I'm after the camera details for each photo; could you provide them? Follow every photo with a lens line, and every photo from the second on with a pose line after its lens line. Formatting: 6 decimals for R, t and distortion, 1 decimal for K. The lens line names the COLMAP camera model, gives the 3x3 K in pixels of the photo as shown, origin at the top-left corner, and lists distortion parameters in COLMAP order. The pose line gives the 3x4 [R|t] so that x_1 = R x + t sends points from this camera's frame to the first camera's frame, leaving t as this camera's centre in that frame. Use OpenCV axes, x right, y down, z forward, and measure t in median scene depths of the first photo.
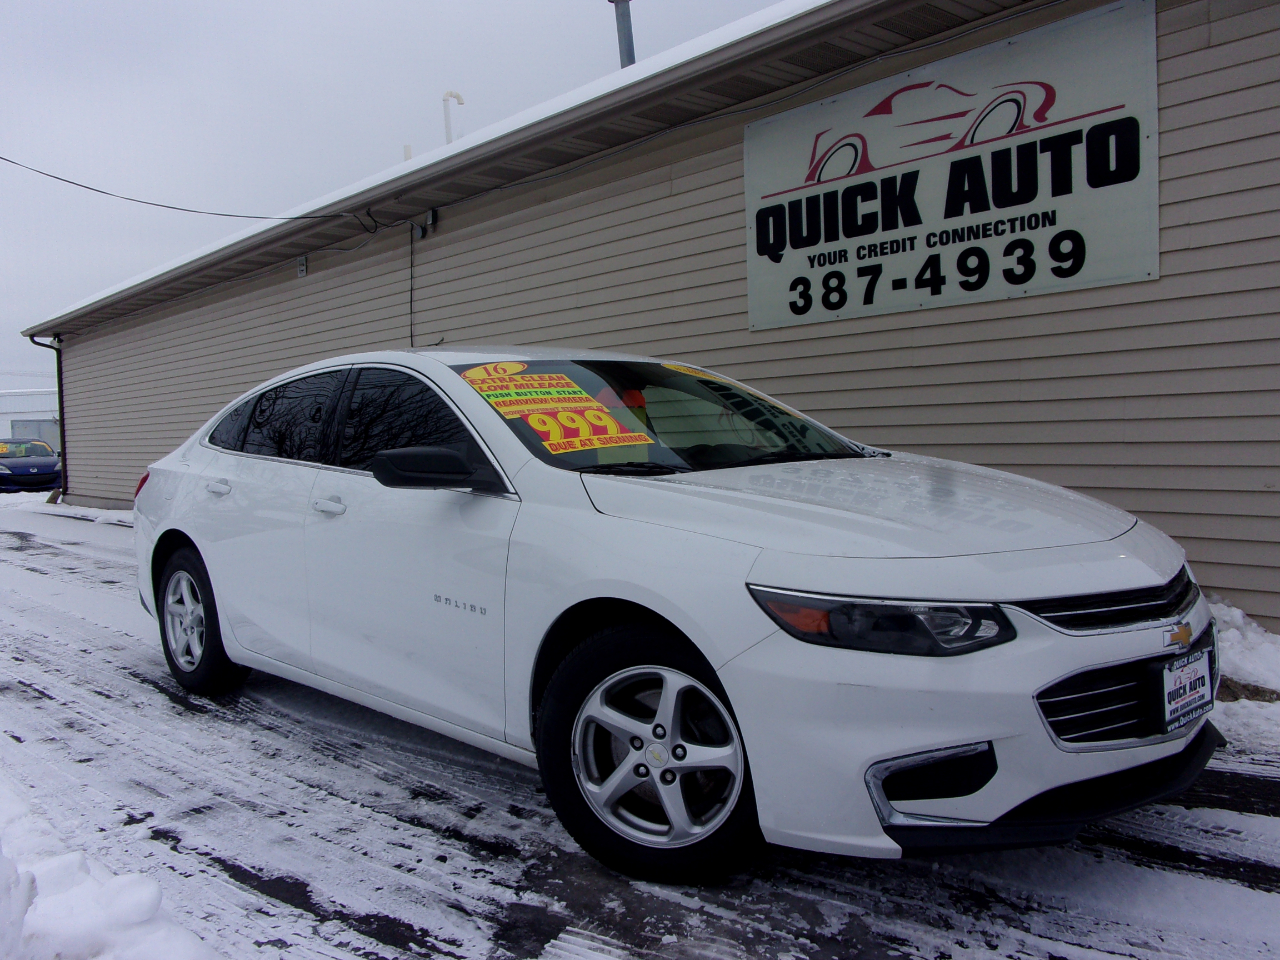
lens RADIAL K [[1112.2, 0, 651.2], [0, 1112.2, 482.2], [0, 0, 1]] dist [0.028468, -0.023675]
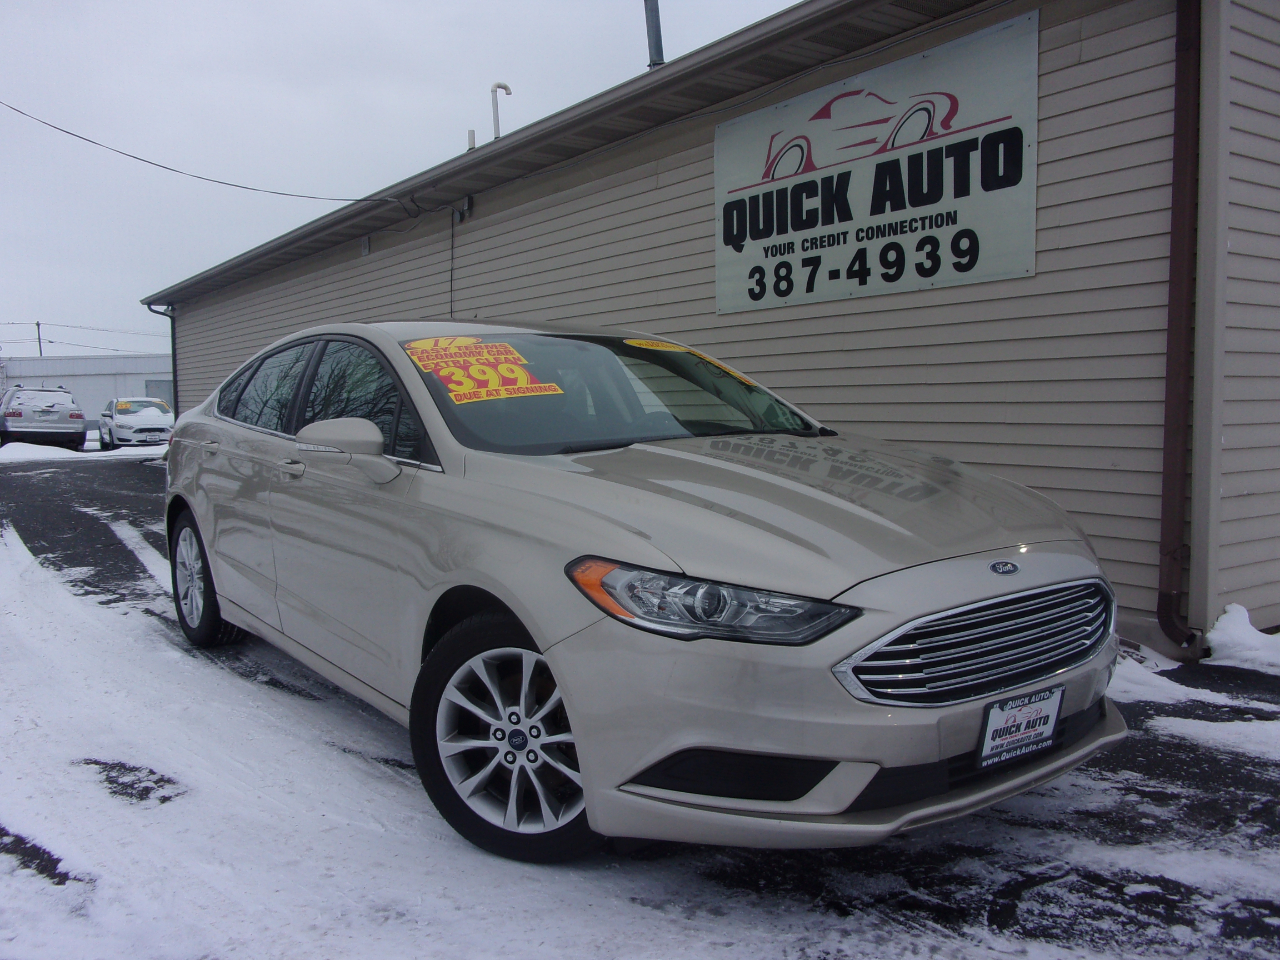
lens RADIAL K [[1112.2, 0, 651.1], [0, 1112.2, 486.9], [0, 0, 1]] dist [0.028468, -0.023675]
pose [[0.994071, 0.023000, -0.106269, 0.168270], [-0.019215, 0.999149, 0.036504, -0.004839], [0.107018, -0.034246, 0.993667, -0.123518]]
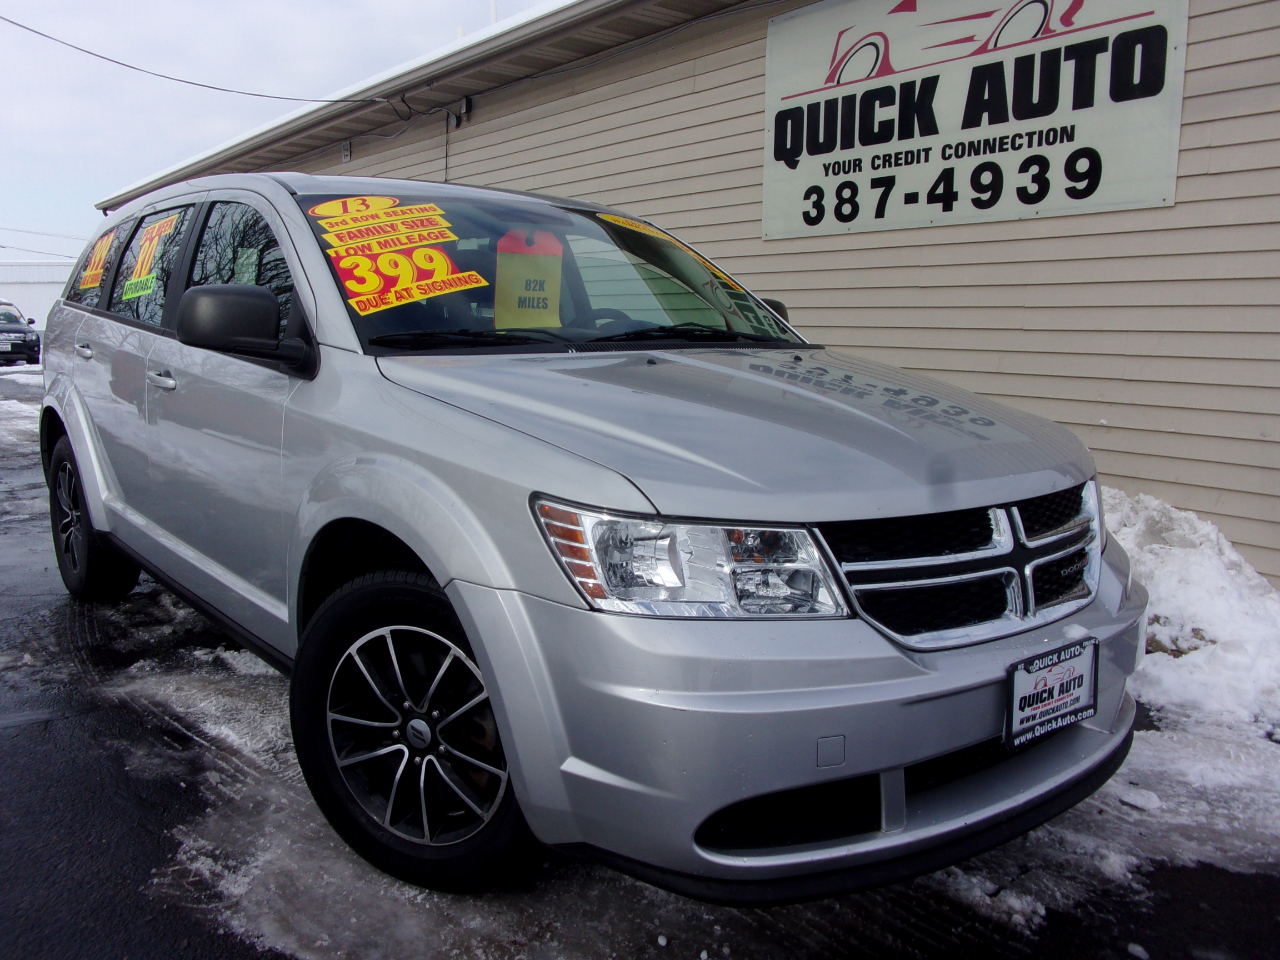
lens RADIAL K [[1112.2, 0, 650.1], [0, 1112.2, 477.1], [0, 0, 1]] dist [0.028468, -0.023675]
pose [[0.995791, 0.057018, -0.071763, 0.084827], [-0.050512, 0.994712, 0.089419, -0.015687], [0.076482, -0.085418, 0.993405, 0.021193]]
